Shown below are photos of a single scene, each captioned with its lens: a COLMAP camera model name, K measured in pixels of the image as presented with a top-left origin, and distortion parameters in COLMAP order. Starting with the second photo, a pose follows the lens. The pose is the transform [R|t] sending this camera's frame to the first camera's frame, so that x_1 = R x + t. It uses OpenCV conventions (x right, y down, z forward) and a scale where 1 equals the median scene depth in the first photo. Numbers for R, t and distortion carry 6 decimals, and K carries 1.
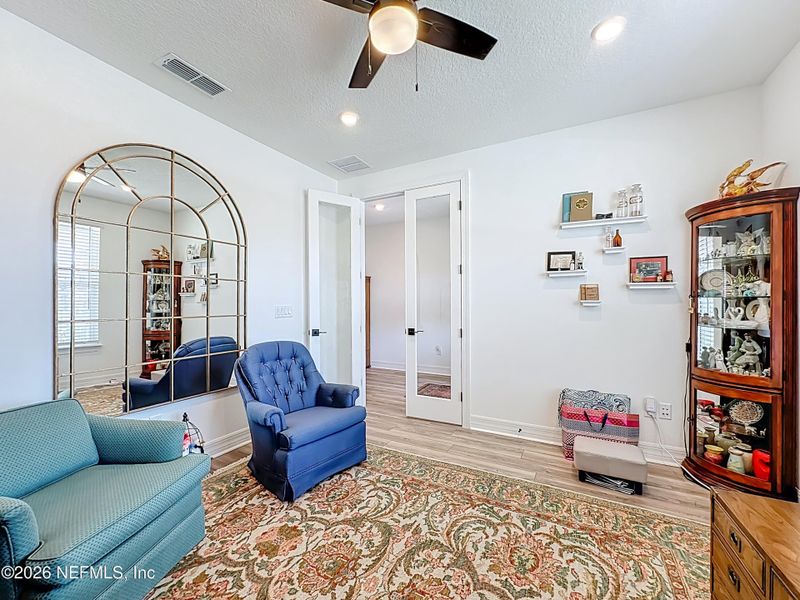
lens RADIAL K [[322.7, 0, 399.8], [0, 322.7, 302.7], [0, 0, 1]] dist [-0.002801, -0.000036]
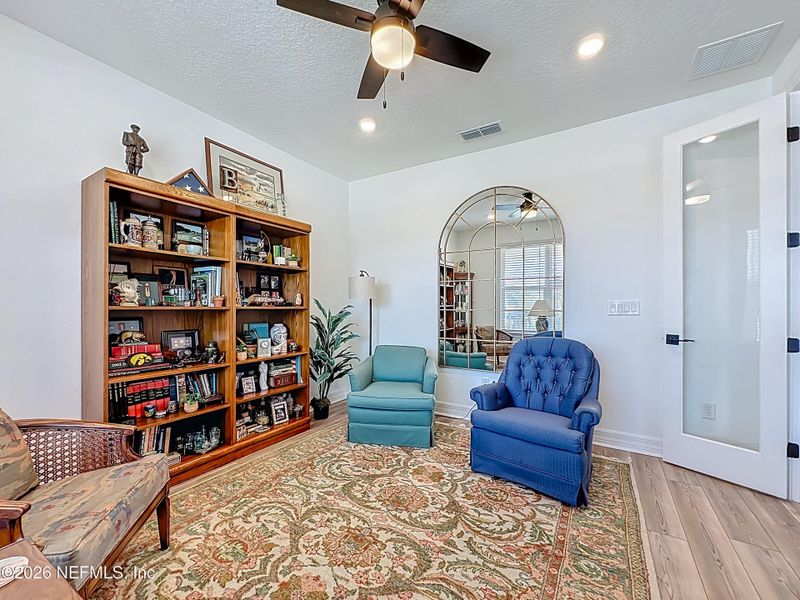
lens RADIAL K [[322.7, 0, 399.8], [0, 322.7, 302.7], [0, 0, 1]] dist [-0.002801, -0.000036]
pose [[-0.046179, -0.006619, -0.998911, 0.934821], [0.006635, 0.999954, -0.006933, 0.033119], [0.998911, -0.006948, -0.046133, 0.911295]]
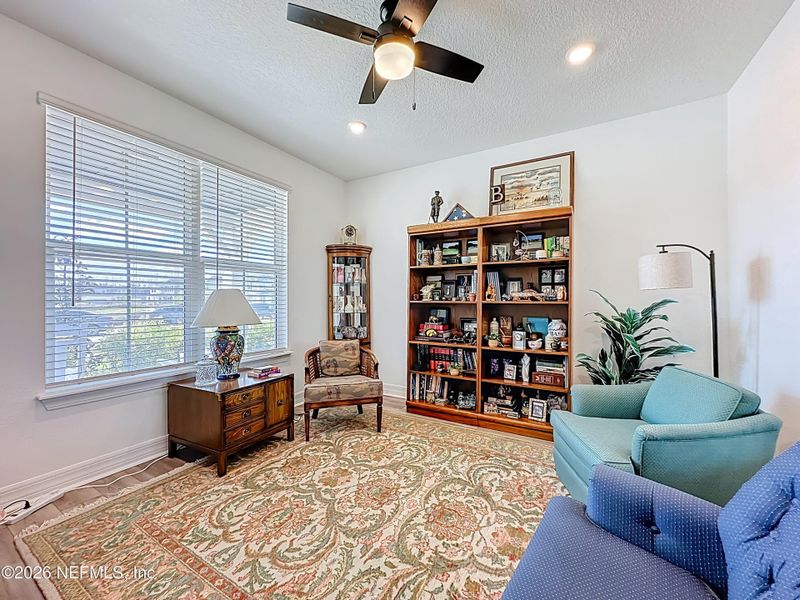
lens RADIAL K [[324.8, 0, 408.7], [0, 324.8, 293.9], [0, 0, 1]] dist [-0.002693, -0.000186]
pose [[-0.999991, 0.003618, 0.002217, -0.065049], [0.003553, 0.999589, -0.028445, 0.045003], [-0.002319, -0.028437, -0.999593, 1.873158]]
